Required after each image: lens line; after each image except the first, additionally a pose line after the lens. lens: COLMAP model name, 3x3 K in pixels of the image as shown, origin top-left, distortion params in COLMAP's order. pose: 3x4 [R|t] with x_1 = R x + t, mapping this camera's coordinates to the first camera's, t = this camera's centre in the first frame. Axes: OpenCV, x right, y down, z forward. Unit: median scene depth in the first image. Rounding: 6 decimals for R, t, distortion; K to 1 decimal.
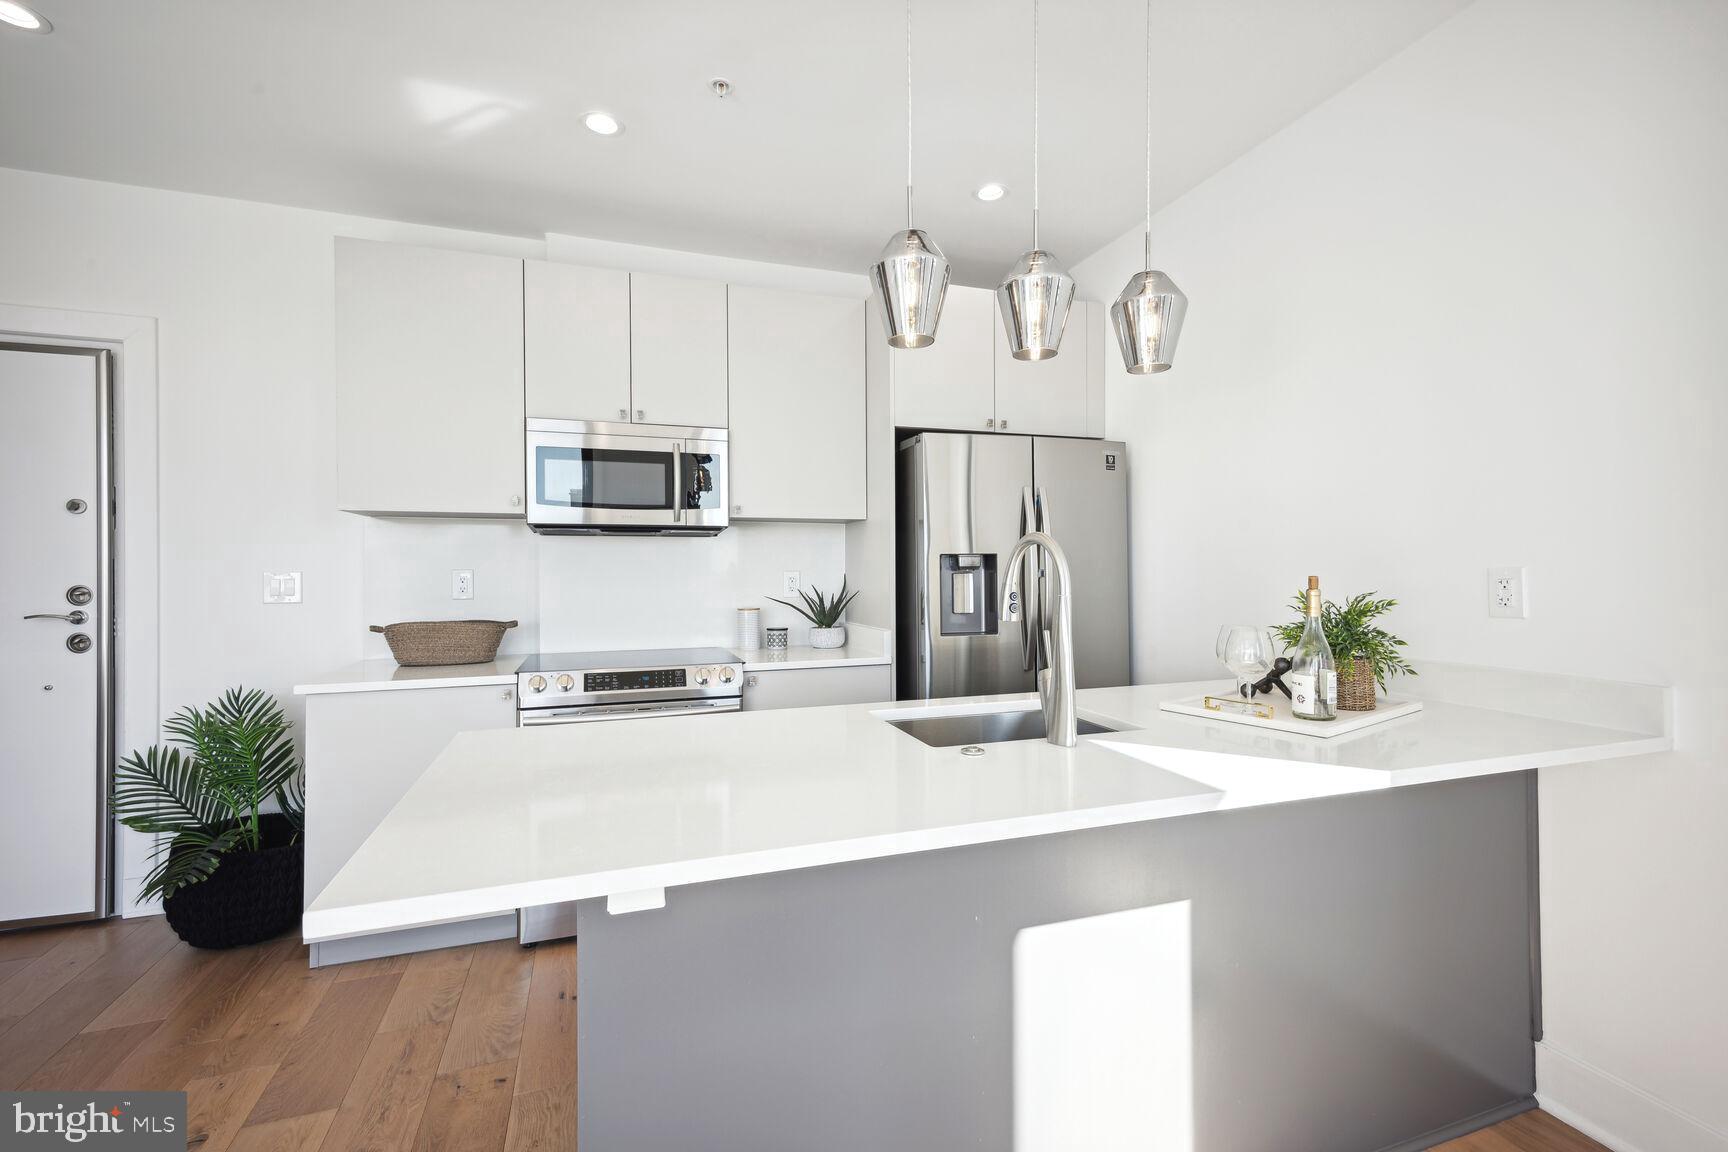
lens RADIAL K [[751.2, 0, 864.0], [0, 751.2, 576.0], [0, 0, 1]] dist [0.016194, 0.000210]
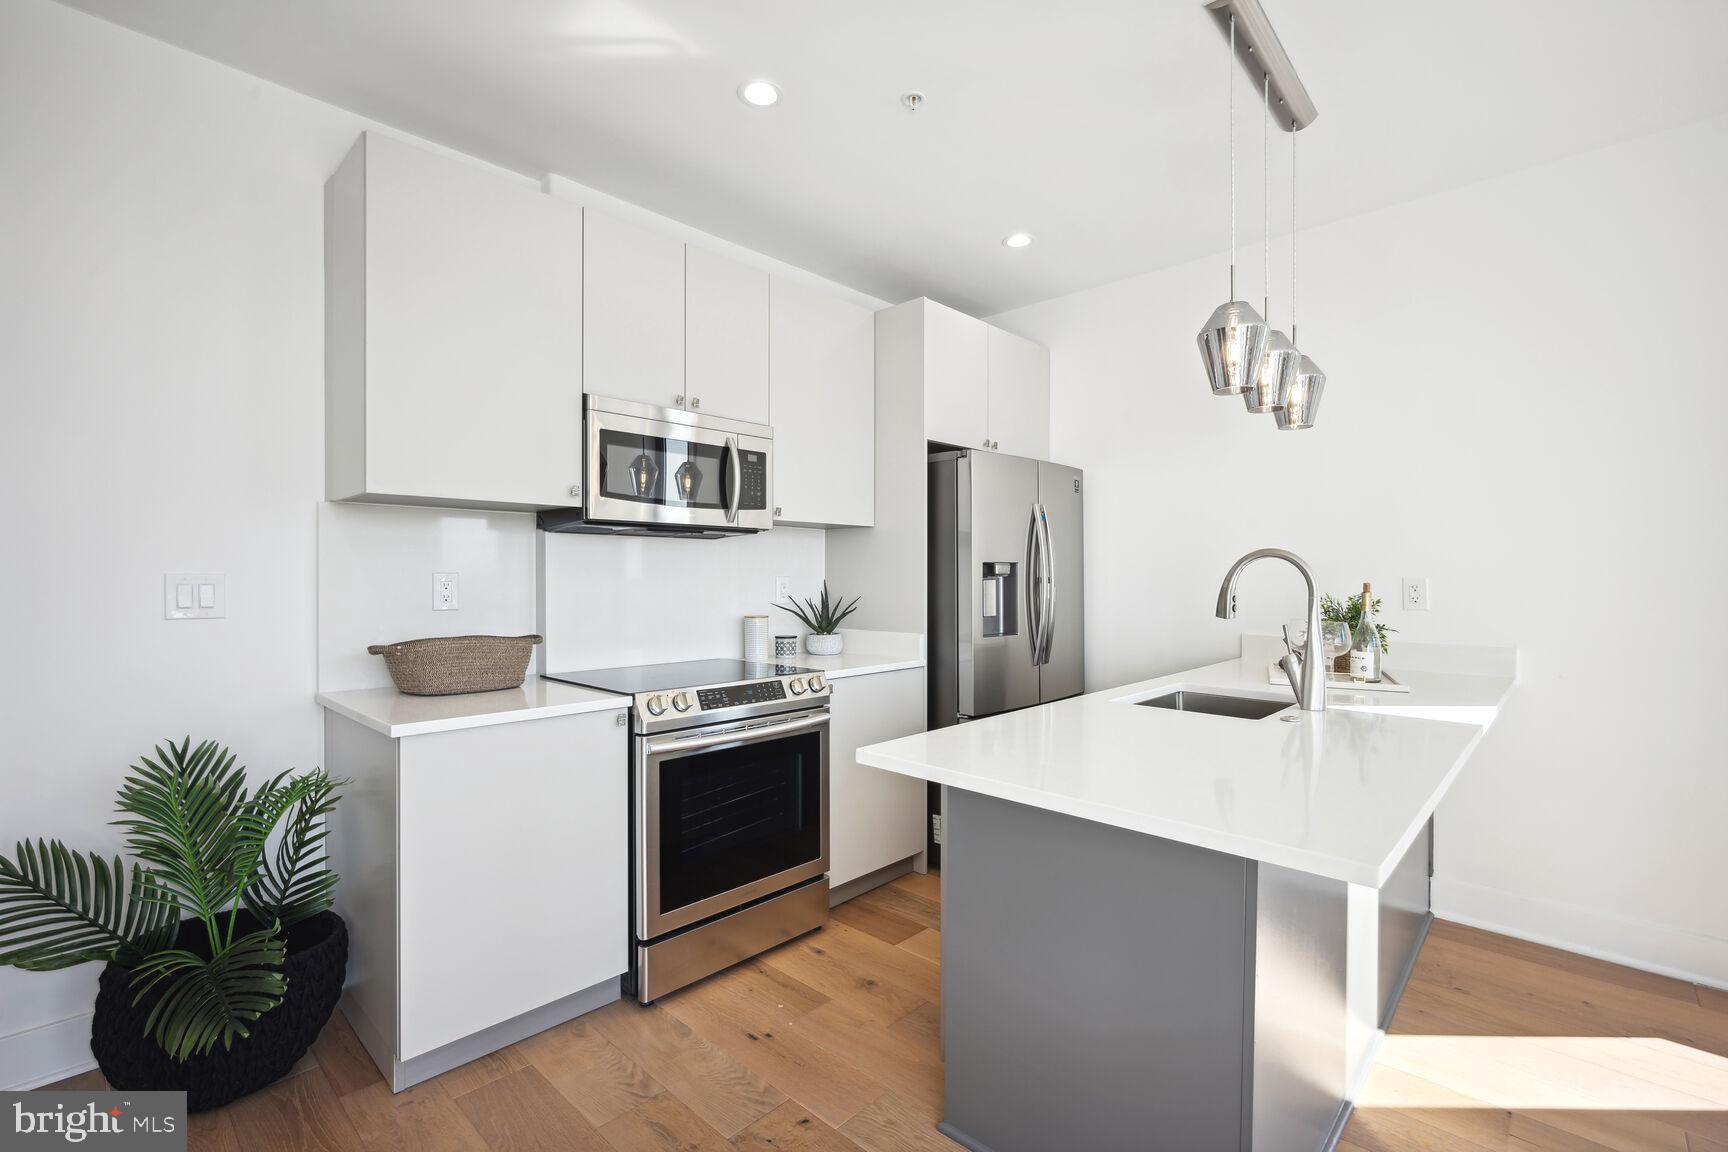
lens RADIAL K [[769.3, 0, 866.6], [0, 769.3, 587.3], [0, 0, 1]] dist [-0.018487, 0.008059]
pose [[0.888199, -0.000359, 0.459459, -0.563503], [-0.002271, 0.999984, 0.005172, 0.001814], [-0.459453, -0.005637, 0.888184, 0.089898]]
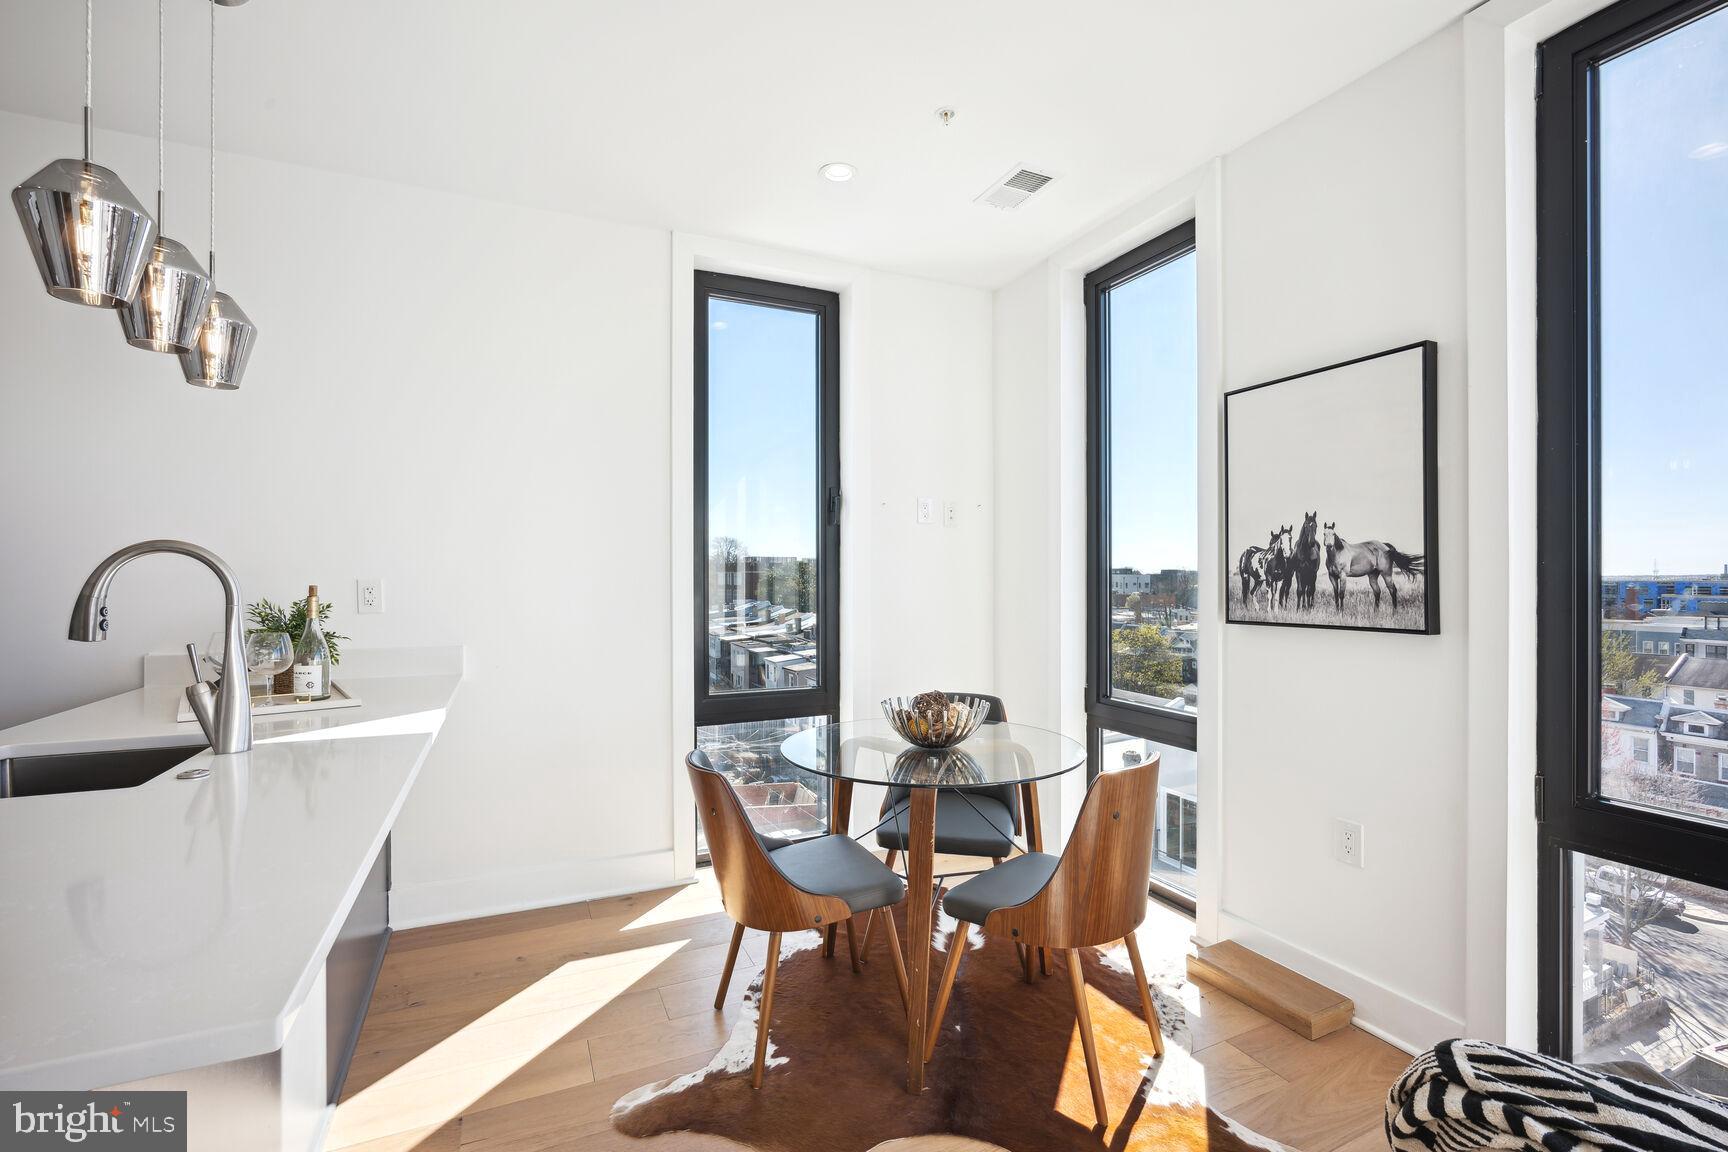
lens RADIAL K [[753.8, 0, 855.2], [0, 753.8, 574.3], [0, 0, 1]] dist [0.000239, -0.000016]
pose [[-0.090067, 0.009356, 0.995892, -0.443399], [0.004710, 0.999949, -0.008969, -0.001854], [-0.995925, 0.003883, -0.090106, 0.136601]]
